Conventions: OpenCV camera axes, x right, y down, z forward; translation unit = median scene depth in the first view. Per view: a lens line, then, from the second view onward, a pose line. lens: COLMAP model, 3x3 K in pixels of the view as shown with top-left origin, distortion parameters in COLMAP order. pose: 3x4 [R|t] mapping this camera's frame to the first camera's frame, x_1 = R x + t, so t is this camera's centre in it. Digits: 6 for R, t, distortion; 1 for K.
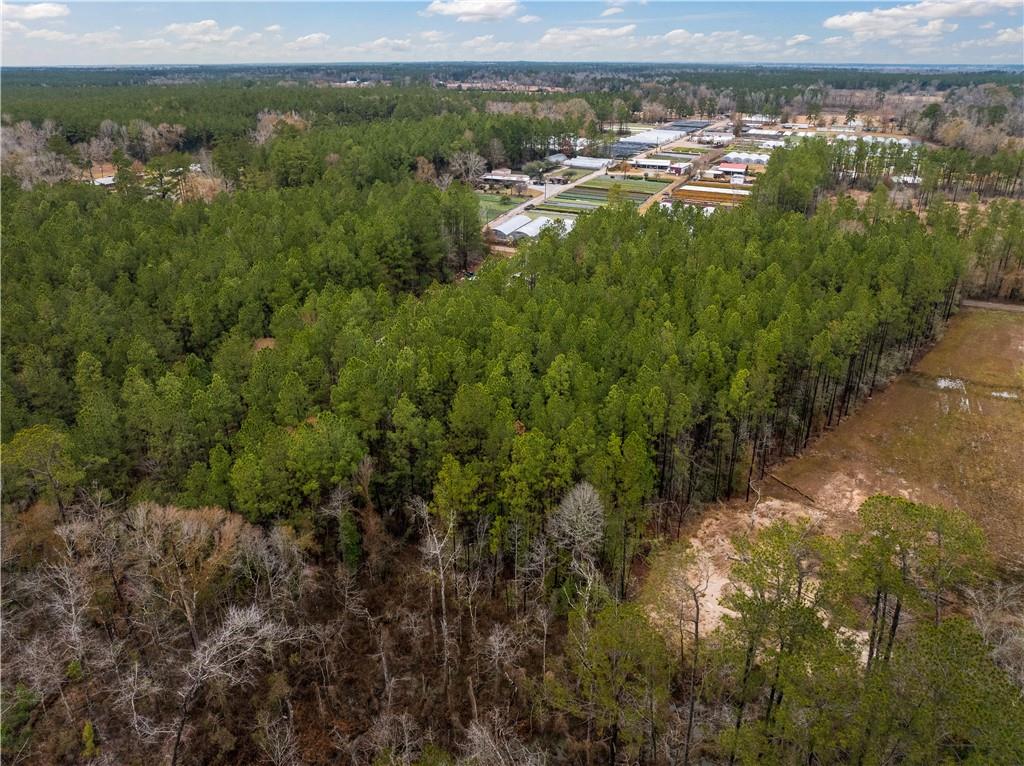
lens RADIAL K [[728.1, 0, 516.3], [0, 728.1, 382.7], [0, 0, 1]] dist [-0.034031, 0.003794]
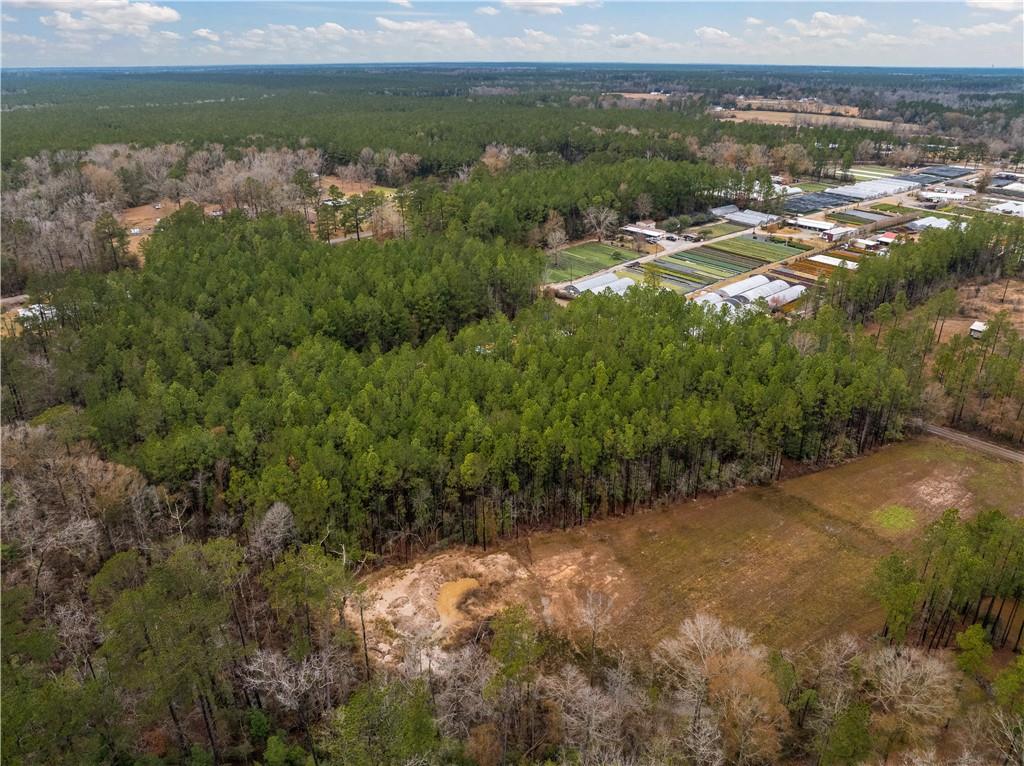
lens RADIAL K [[728.1, 0, 516.3], [0, 728.1, 382.7], [0, 0, 1]] dist [-0.034031, 0.003794]
pose [[0.912005, 0.170569, -0.373032, 0.250821], [-0.170768, 0.984766, 0.032783, -0.059909], [0.372941, 0.033804, 0.927239, -0.070543]]
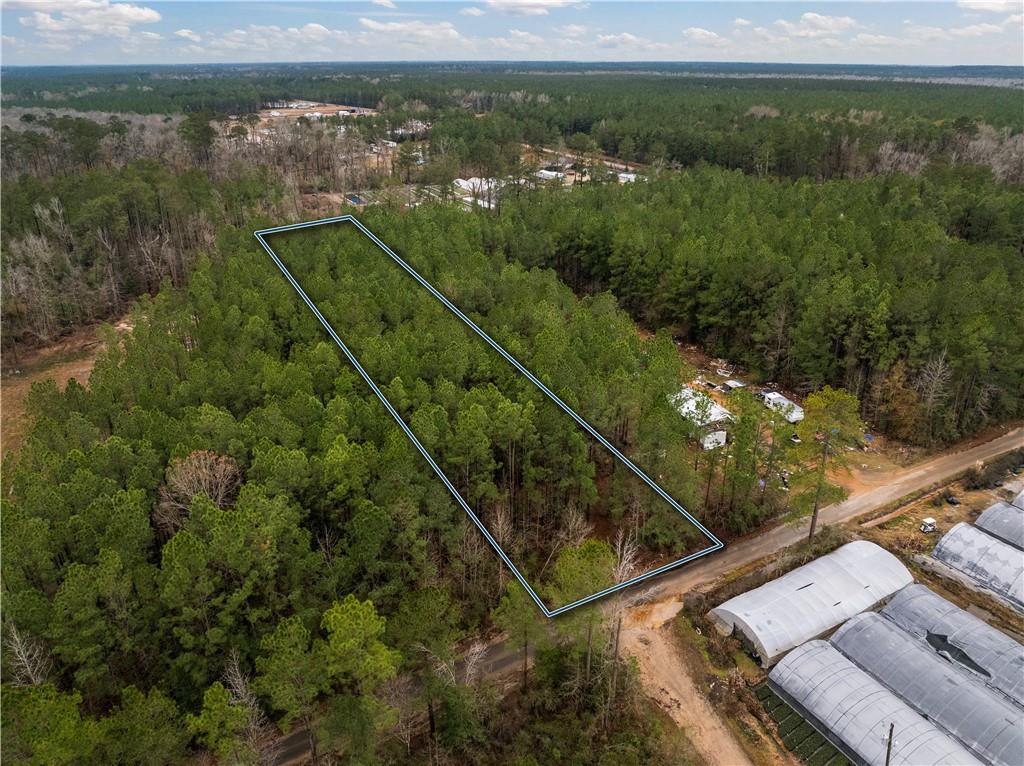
lens RADIAL K [[728.1, 0, 516.3], [0, 728.1, 382.7], [0, 0, 1]] dist [-0.034031, 0.003794]
pose [[-0.599889, 0.330510, -0.728626, 0.330738], [-0.330157, 0.727275, 0.601721, -0.283739], [0.728786, 0.601527, -0.327164, 0.623168]]
